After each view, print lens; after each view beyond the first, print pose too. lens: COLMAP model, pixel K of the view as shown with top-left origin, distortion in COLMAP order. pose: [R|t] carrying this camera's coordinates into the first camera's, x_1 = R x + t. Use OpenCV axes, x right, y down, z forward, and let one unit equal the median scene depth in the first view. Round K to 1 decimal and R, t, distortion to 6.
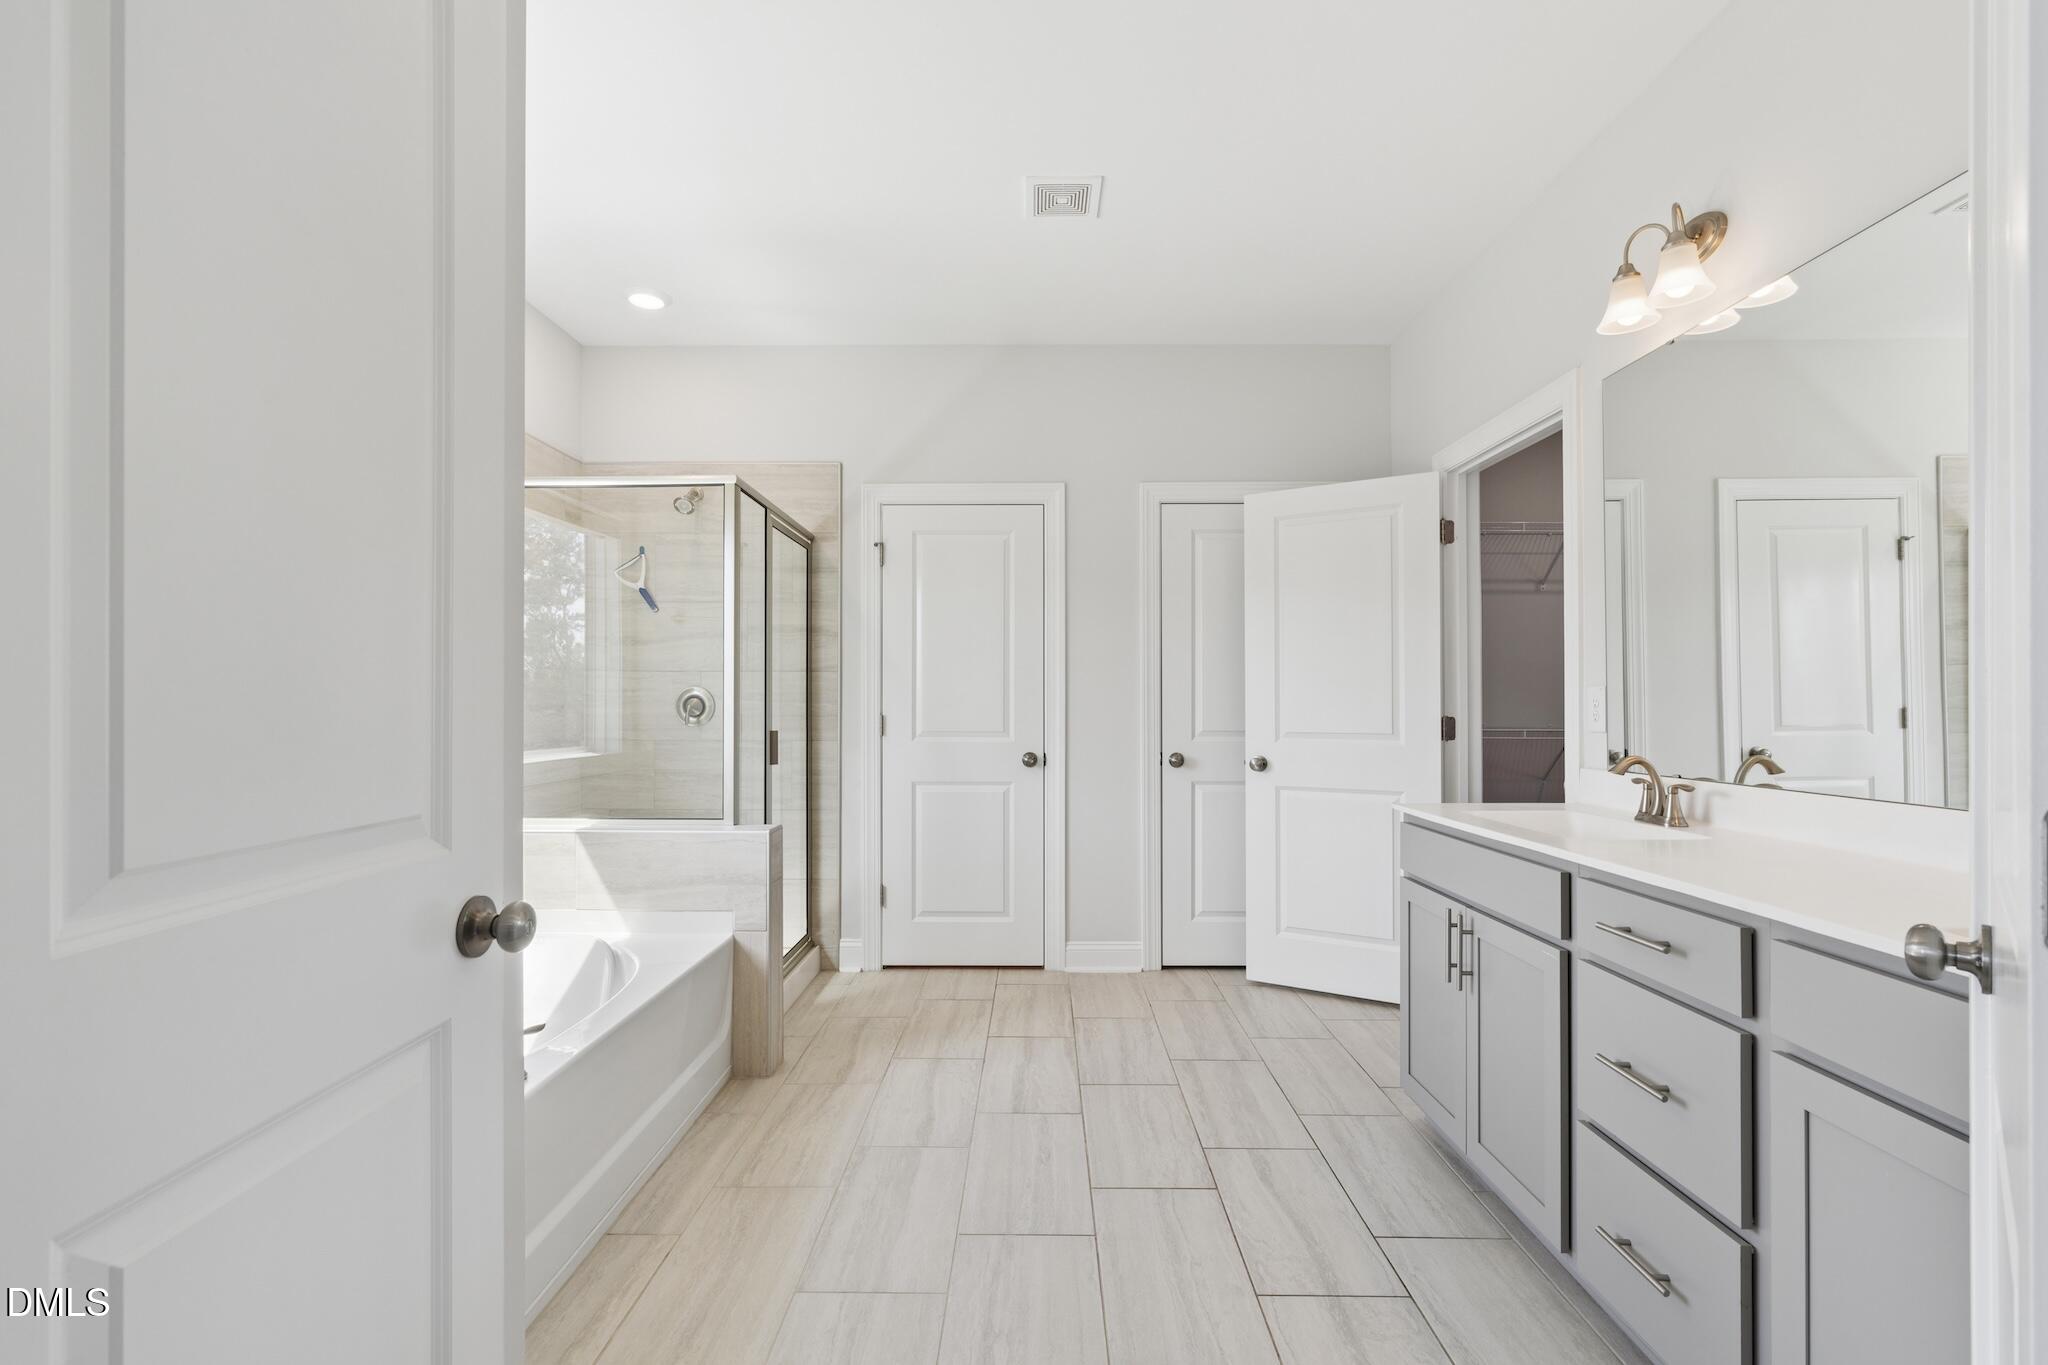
lens RADIAL K [[924.3, 0, 1024.0], [0, 924.3, 682.5], [0, 0, 1]] dist [0.001692, 0.000356]
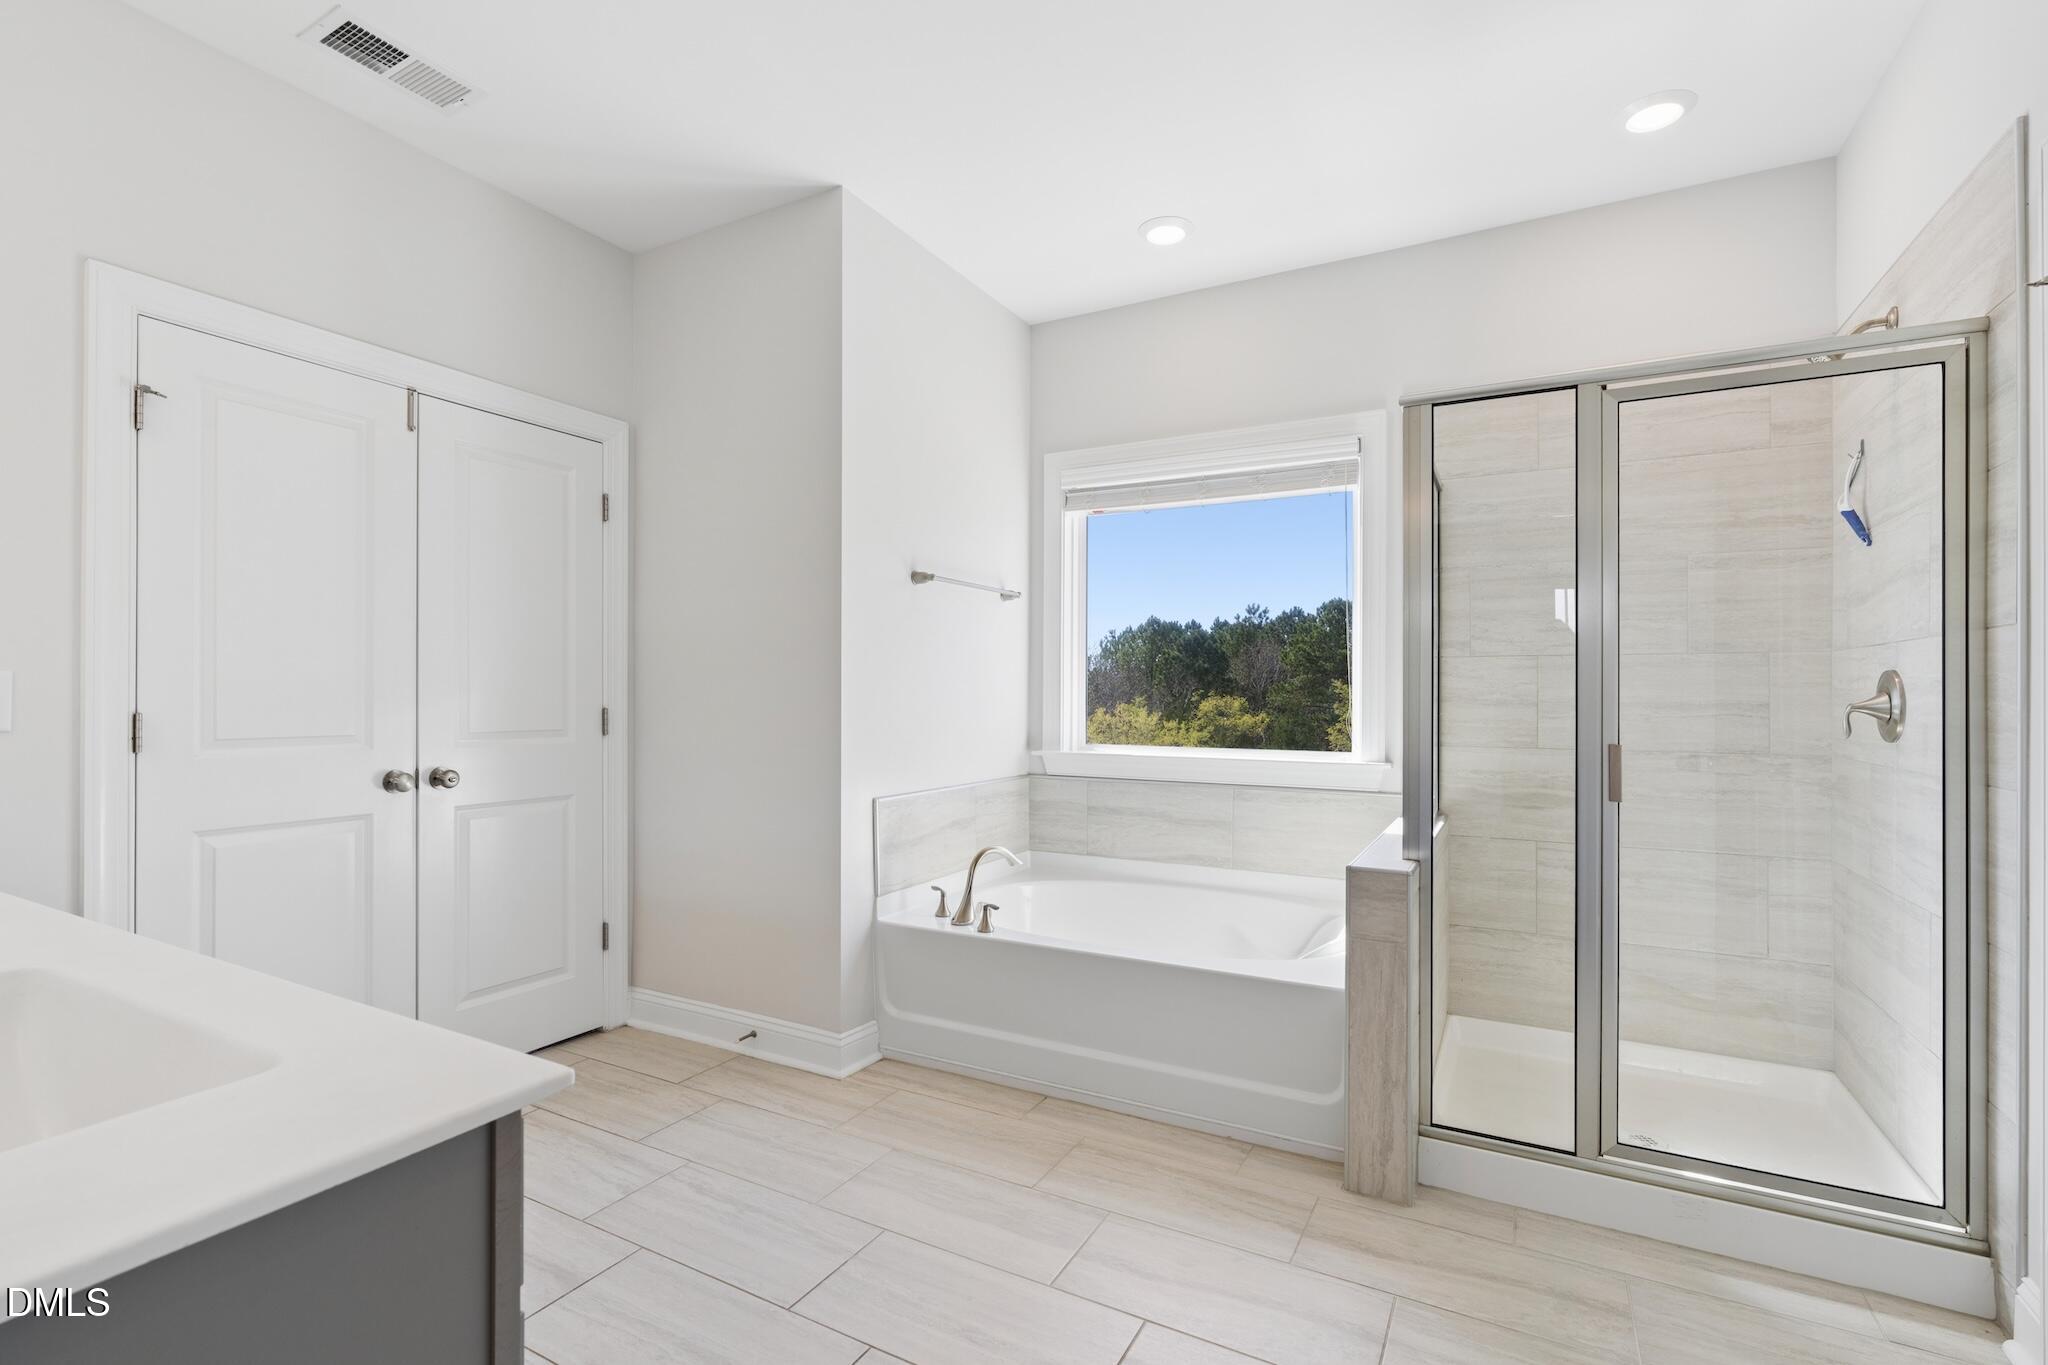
lens RADIAL K [[929.5, 0, 1039.3], [0, 929.5, 700.0], [0, 0, 1]] dist [-0.001612, -0.000086]
pose [[-0.457207, -0.000599, -0.889360, 0.585364], [0.015194, 0.999849, -0.008484, 0.029681], [0.889231, -0.017392, -0.457128, 1.273773]]
